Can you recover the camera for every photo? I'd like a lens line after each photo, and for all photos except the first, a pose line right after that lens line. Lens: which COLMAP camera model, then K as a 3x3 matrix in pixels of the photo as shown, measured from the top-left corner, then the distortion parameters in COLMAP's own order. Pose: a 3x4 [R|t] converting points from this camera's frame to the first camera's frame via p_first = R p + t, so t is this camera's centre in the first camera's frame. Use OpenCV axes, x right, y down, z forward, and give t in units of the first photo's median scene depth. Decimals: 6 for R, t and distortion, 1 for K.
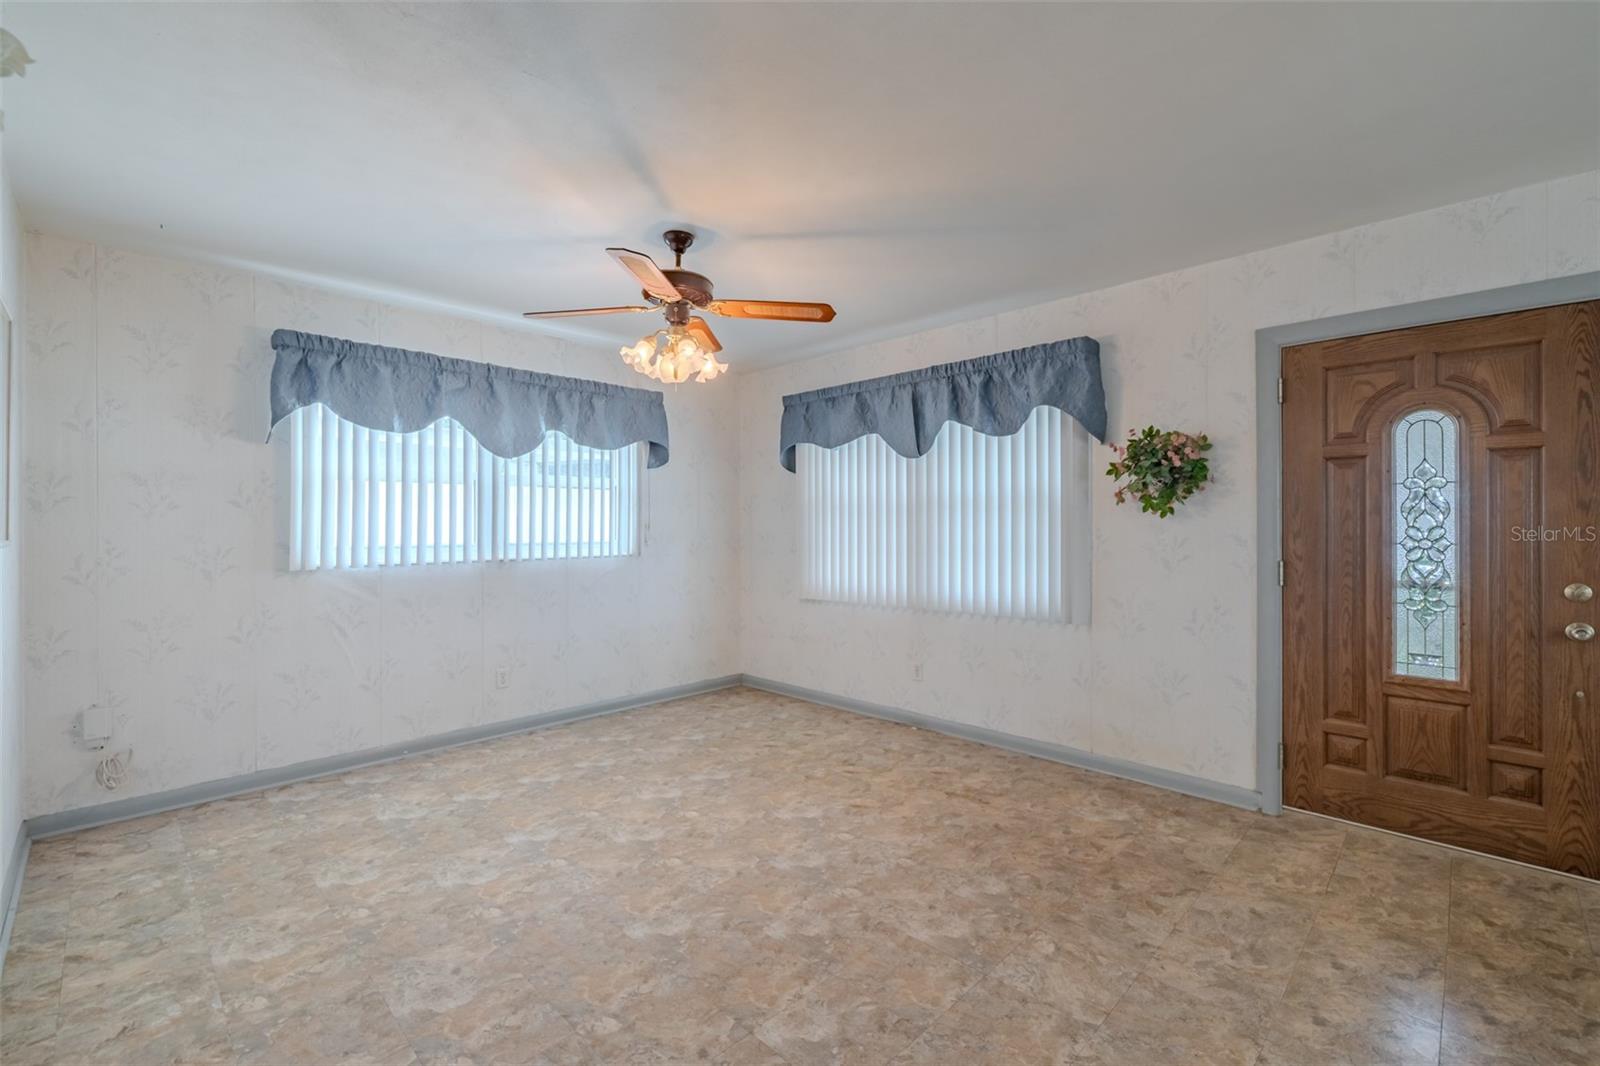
lens RADIAL K [[680.2, 0, 808.8], [0, 680.2, 522.2], [0, 0, 1]] dist [-0.000271, 0.000014]
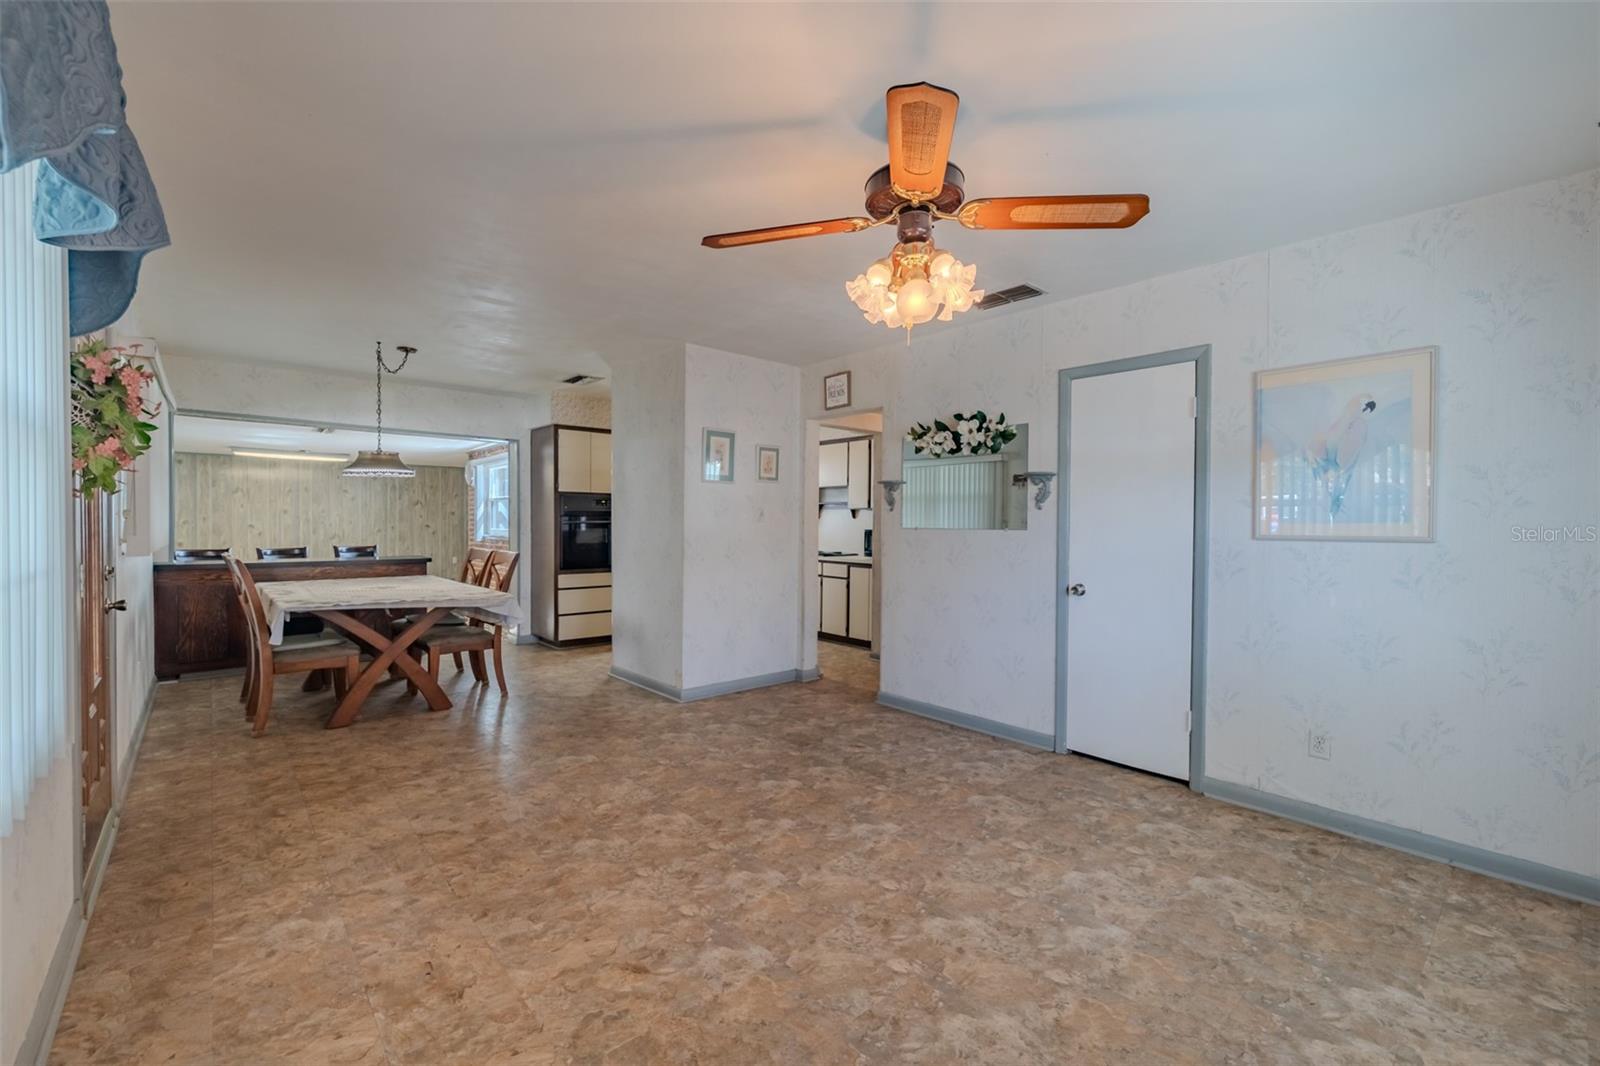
lens RADIAL K [[680.2, 0, 794.1], [0, 680.2, 532.5], [0, 0, 1]] dist [-0.000271, 0.000014]
pose [[-0.995937, -0.008228, 0.089679, -0.146006], [-0.007252, 0.999911, 0.011197, 0.011632], [-0.089763, 0.010501, -0.995908, 1.901121]]
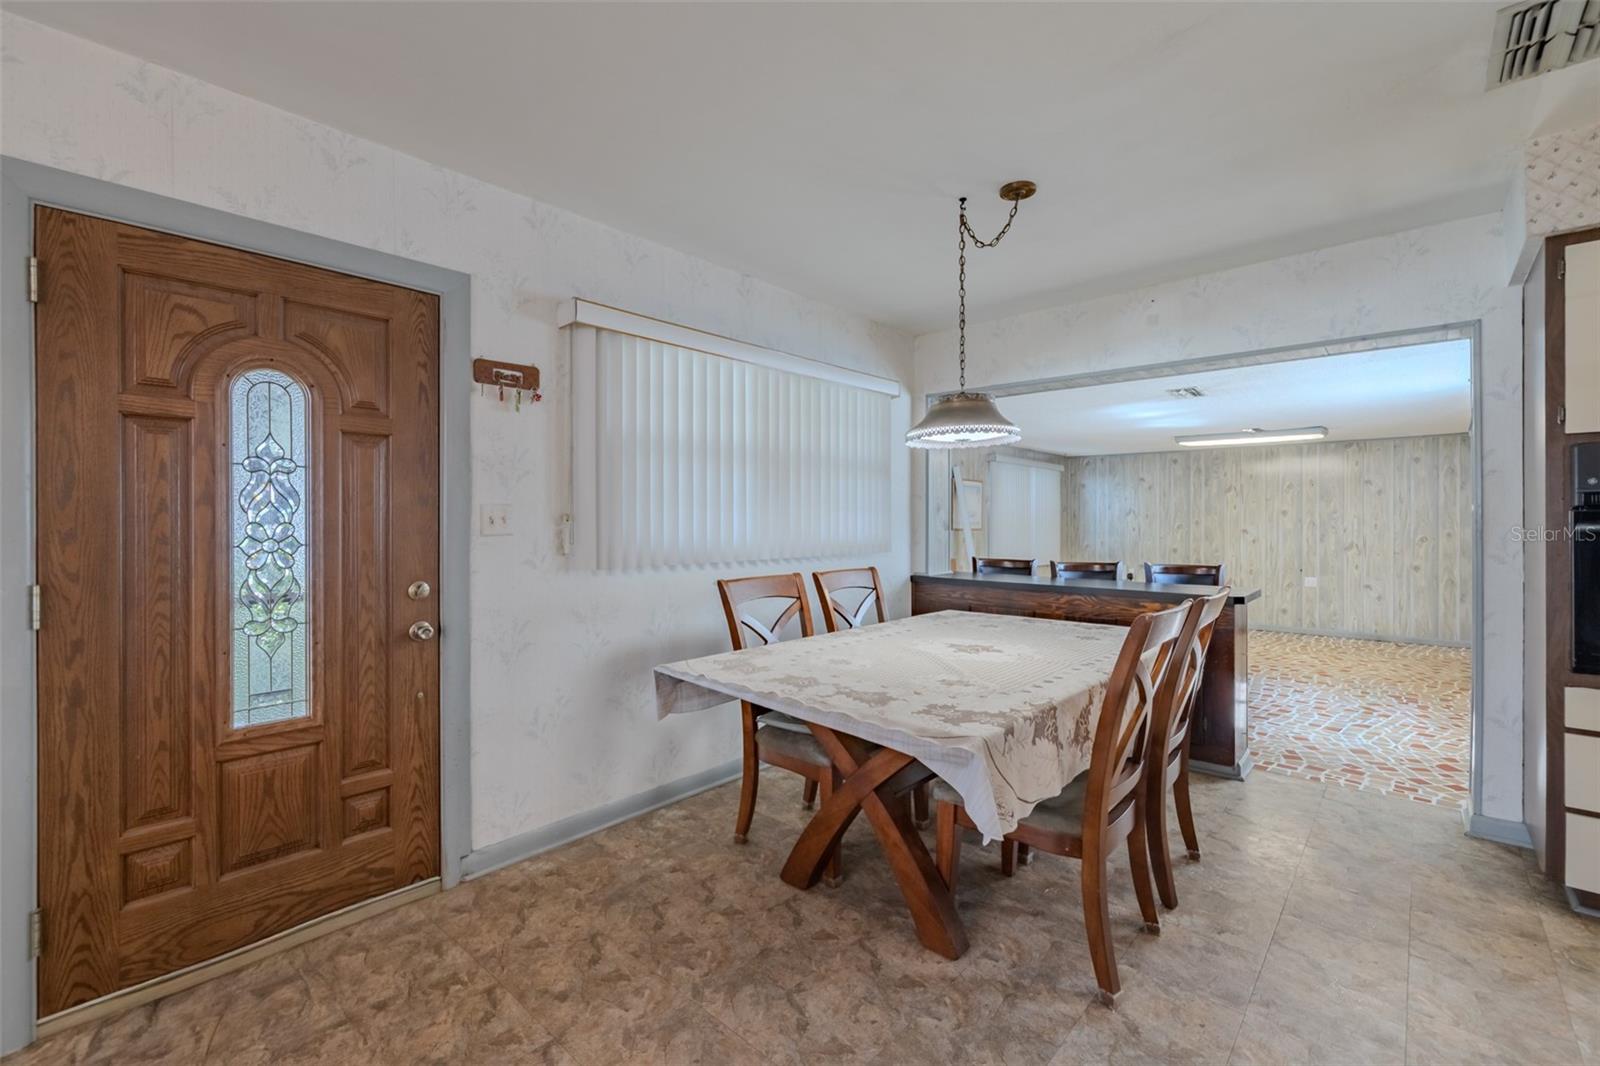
lens RADIAL K [[680.2, 0, 800.8], [0, 680.2, 523.5], [0, 0, 1]] dist [-0.000271, 0.000014]
pose [[-0.027966, -0.002331, 0.999606, 0.136824], [-0.002927, 0.999993, 0.002250, 0.003669], [-0.999605, -0.002863, -0.027972, 0.445638]]
